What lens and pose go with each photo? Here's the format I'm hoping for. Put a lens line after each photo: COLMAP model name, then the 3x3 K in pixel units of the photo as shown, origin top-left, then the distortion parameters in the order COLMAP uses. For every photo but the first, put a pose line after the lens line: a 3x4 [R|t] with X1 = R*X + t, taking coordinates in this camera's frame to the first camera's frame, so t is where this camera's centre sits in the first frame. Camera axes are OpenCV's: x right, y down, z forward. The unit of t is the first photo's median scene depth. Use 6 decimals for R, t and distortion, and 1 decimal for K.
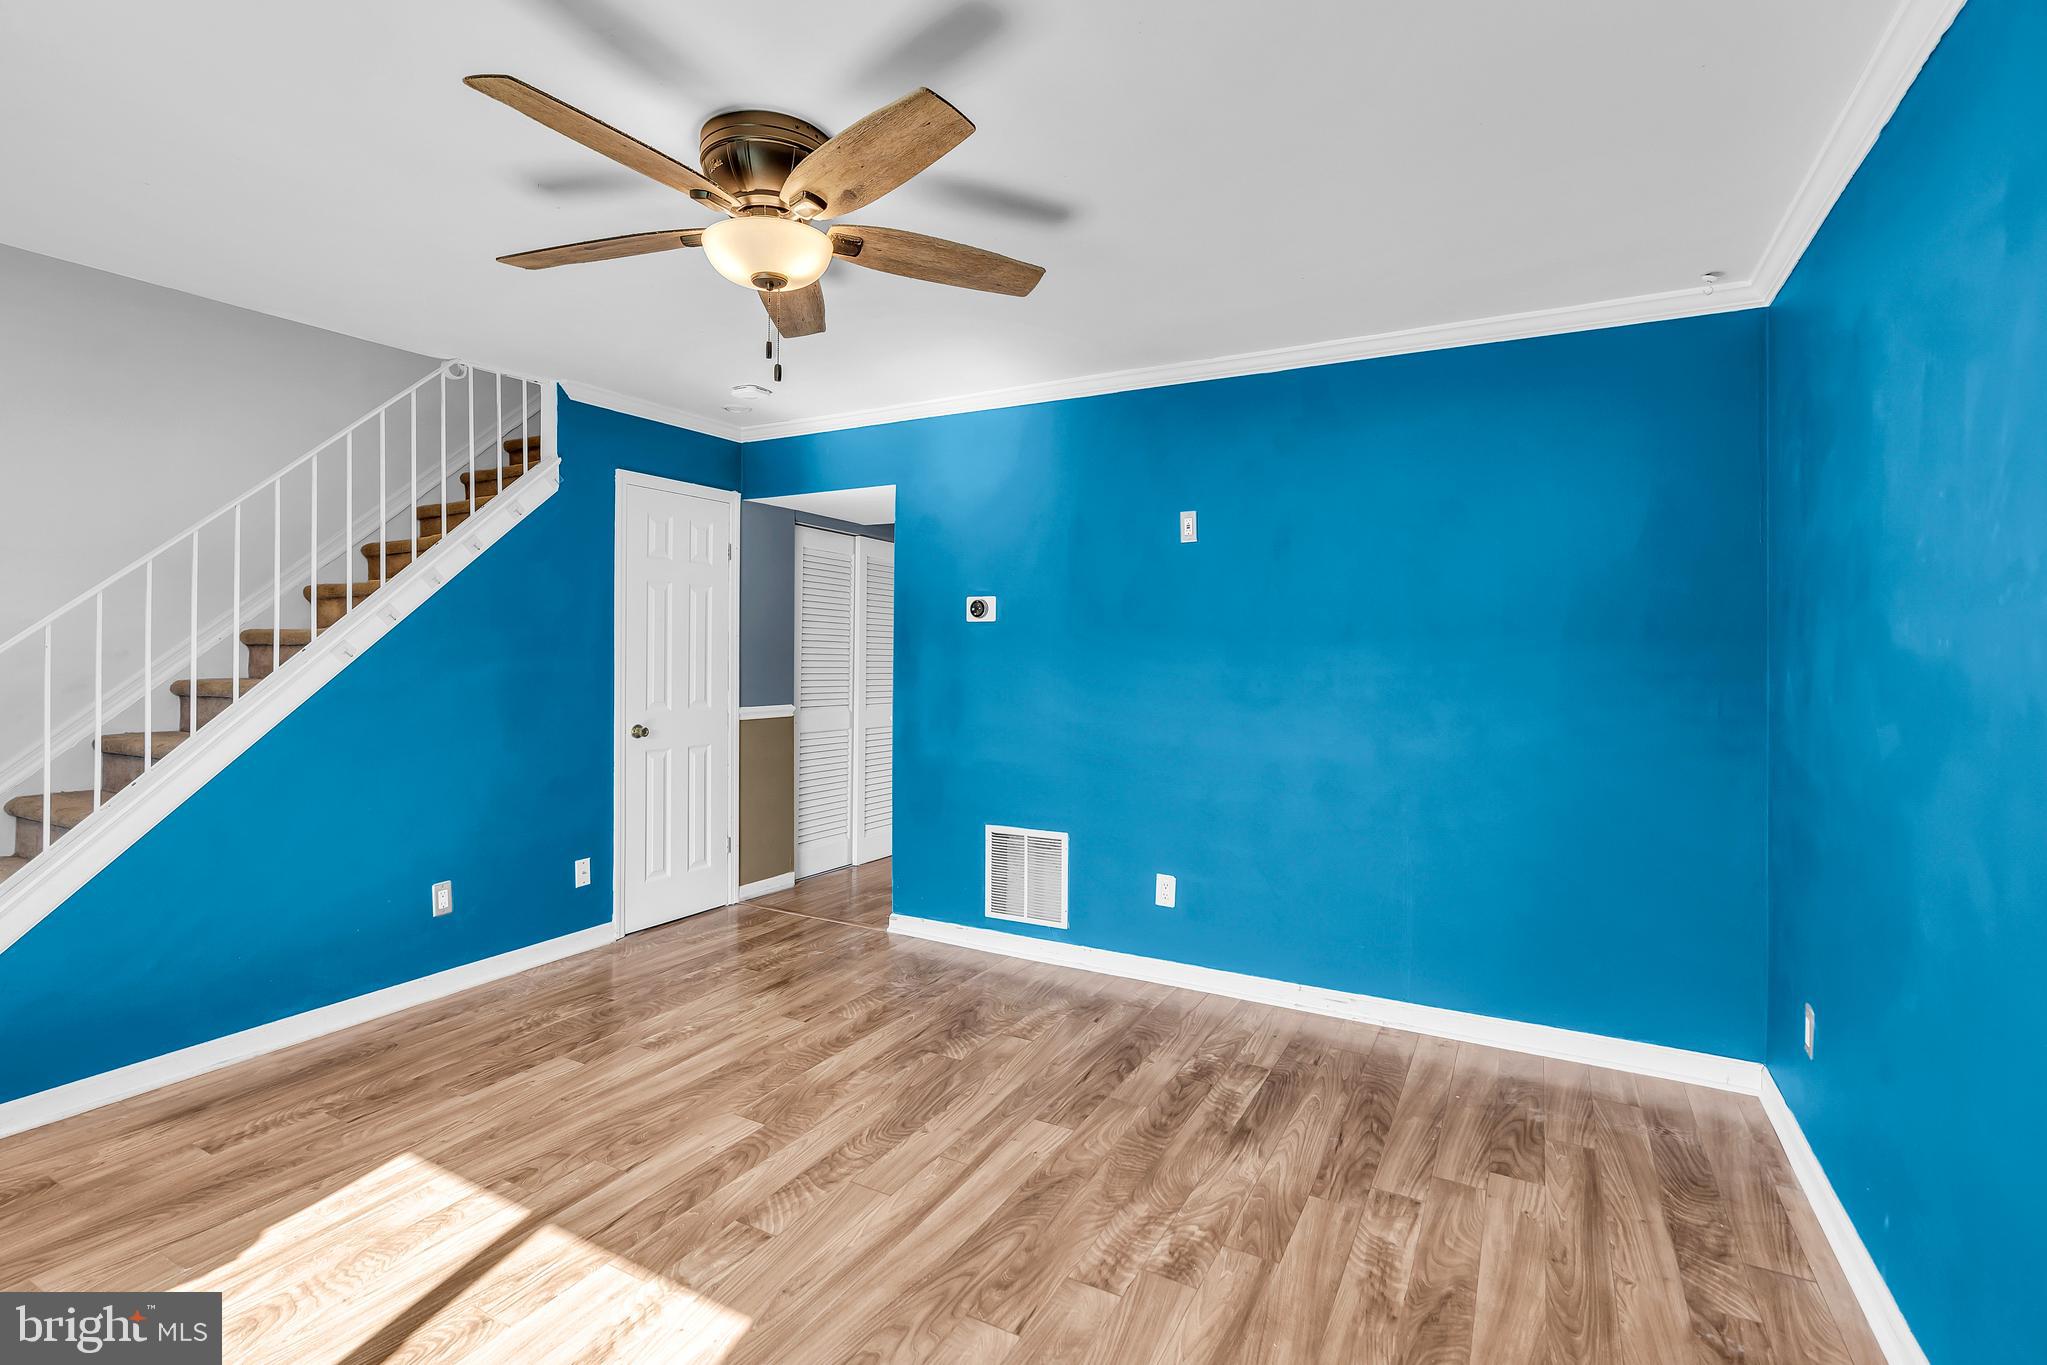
lens RADIAL K [[943.6, 0, 1034.3], [0, 943.6, 662.9], [0, 0, 1]] dist [-0.003576, 0.000824]
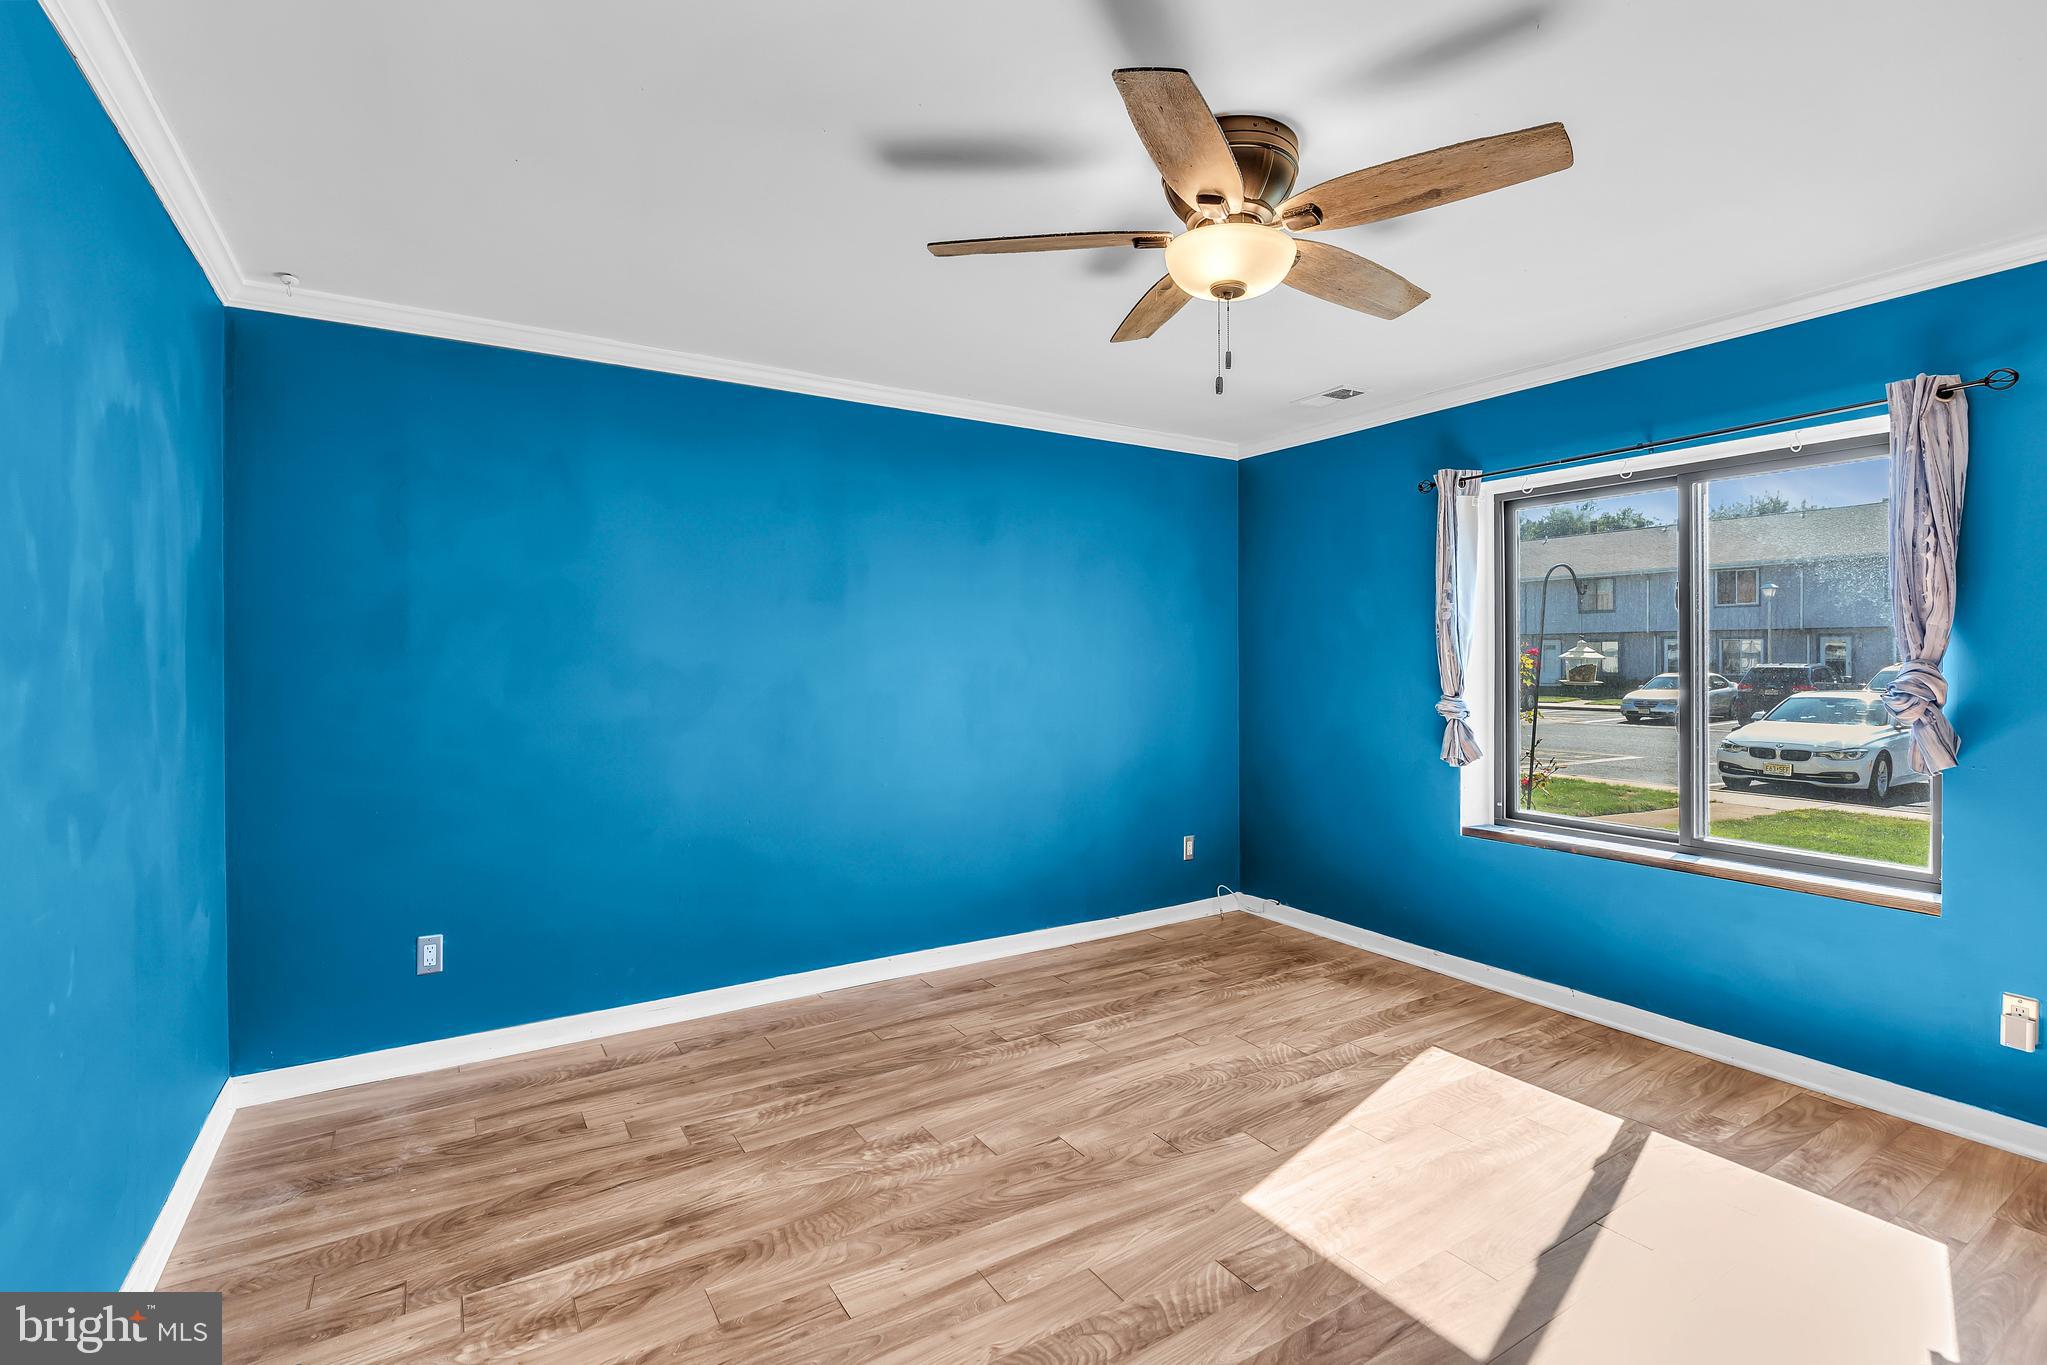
lens RADIAL K [[943.6, 0, 1034.3], [0, 943.6, 662.9], [0, 0, 1]] dist [-0.003576, 0.000824]
pose [[-0.872032, -0.010058, 0.489346, -0.483560], [-0.000173, 0.999795, 0.020241, -0.027931], [-0.489449, 0.017566, -0.871855, 1.604244]]
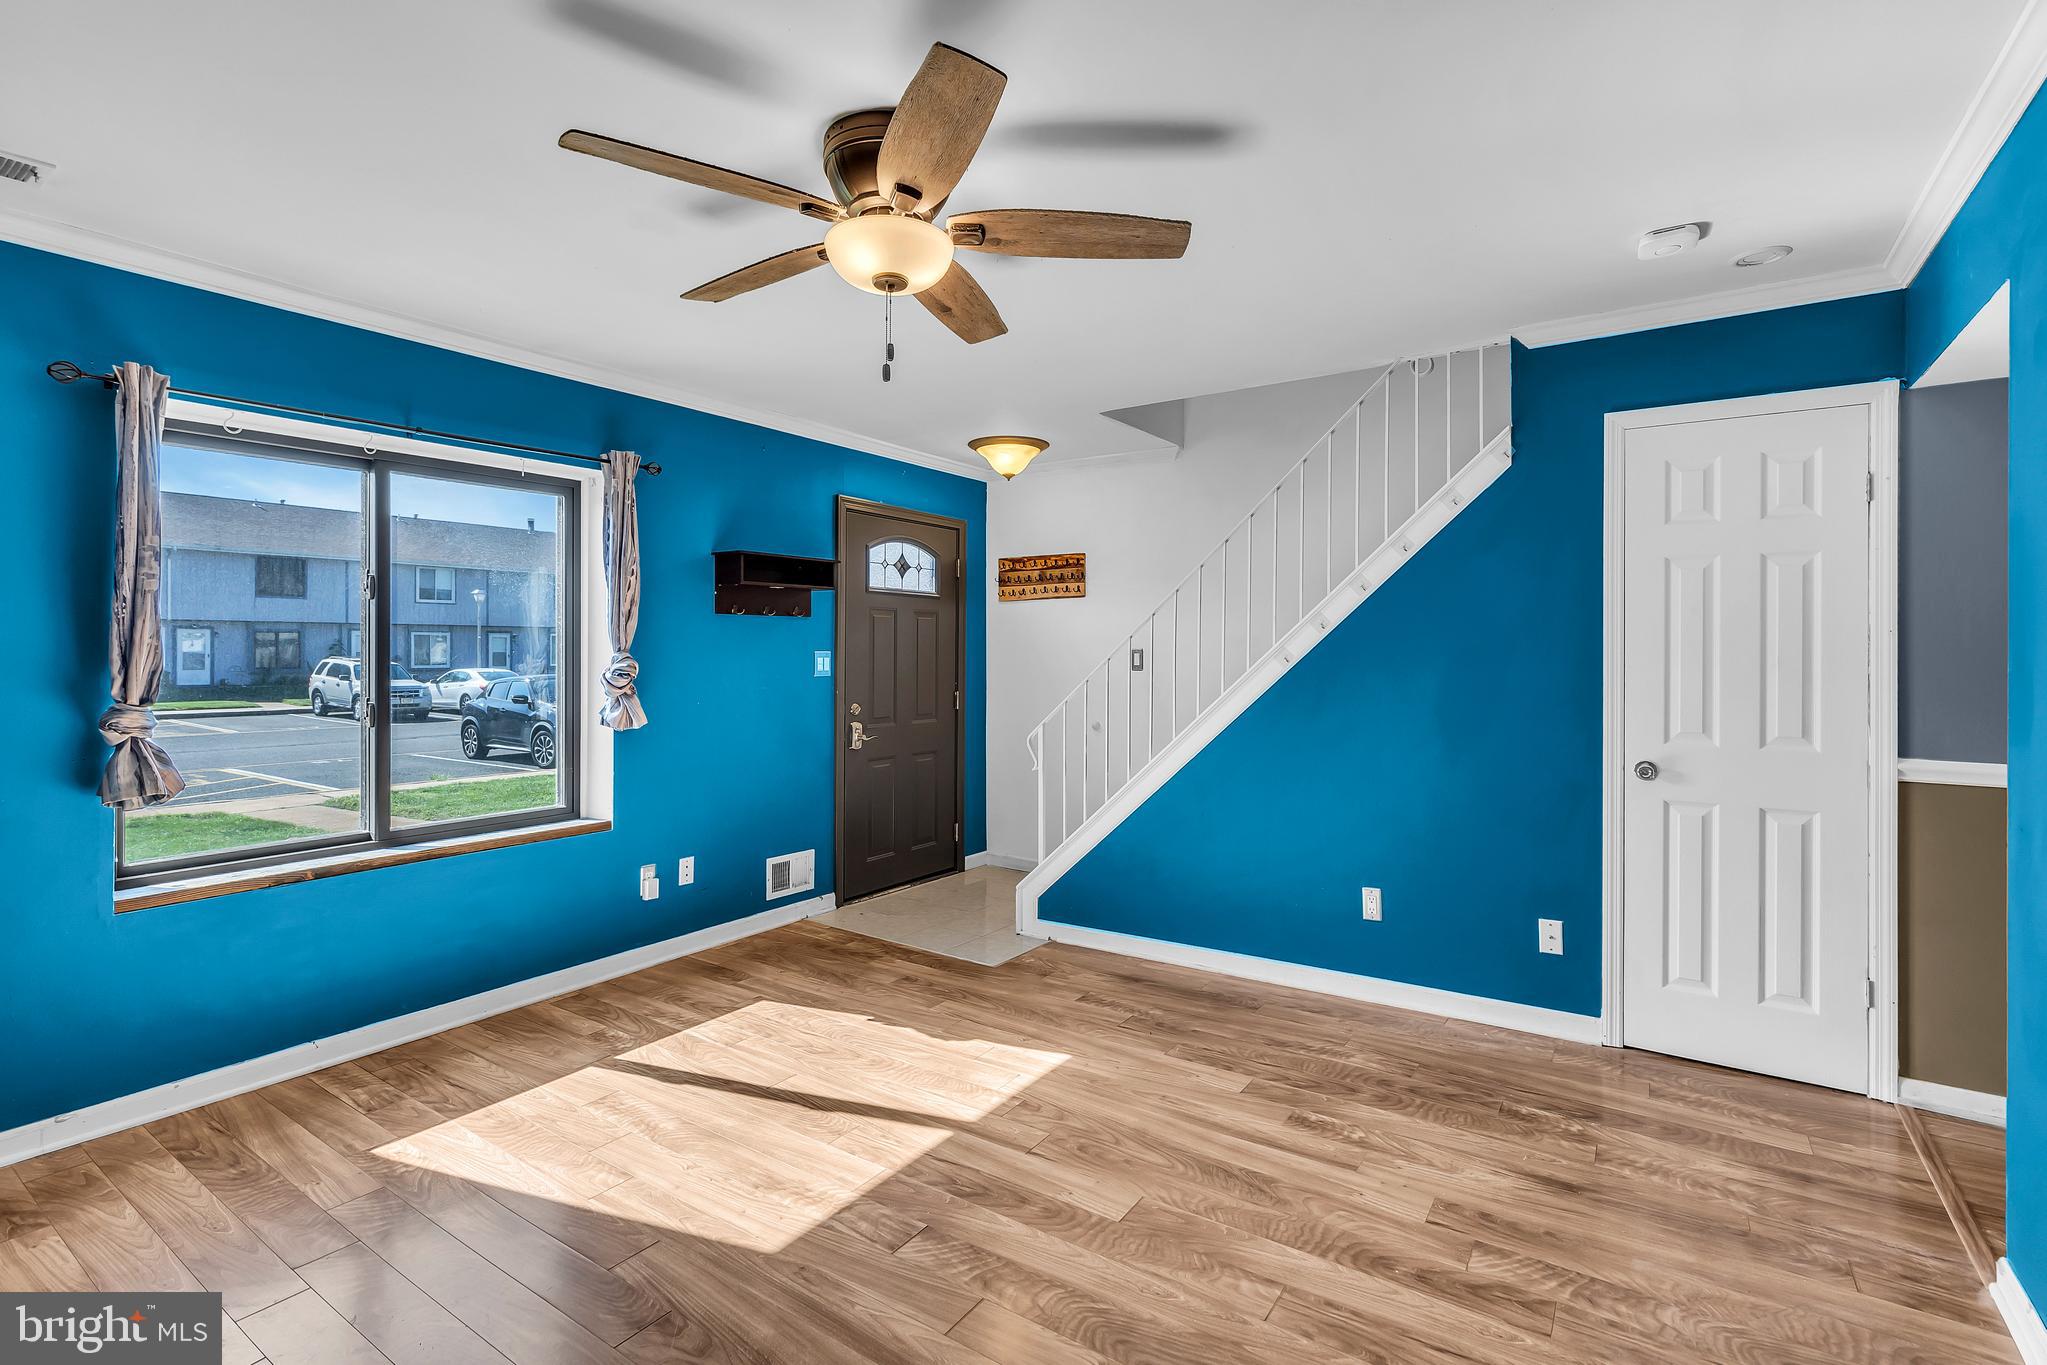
lens RADIAL K [[951.4, 0, 1030.2], [0, 951.4, 655.6], [0, 0, 1]] dist [-0.001575, 0.000286]
pose [[-0.100014, -0.002755, -0.994982, 0.574730], [-0.014787, 0.999890, -0.001282, -0.009949], [0.994876, 0.014585, -0.100044, 1.019653]]
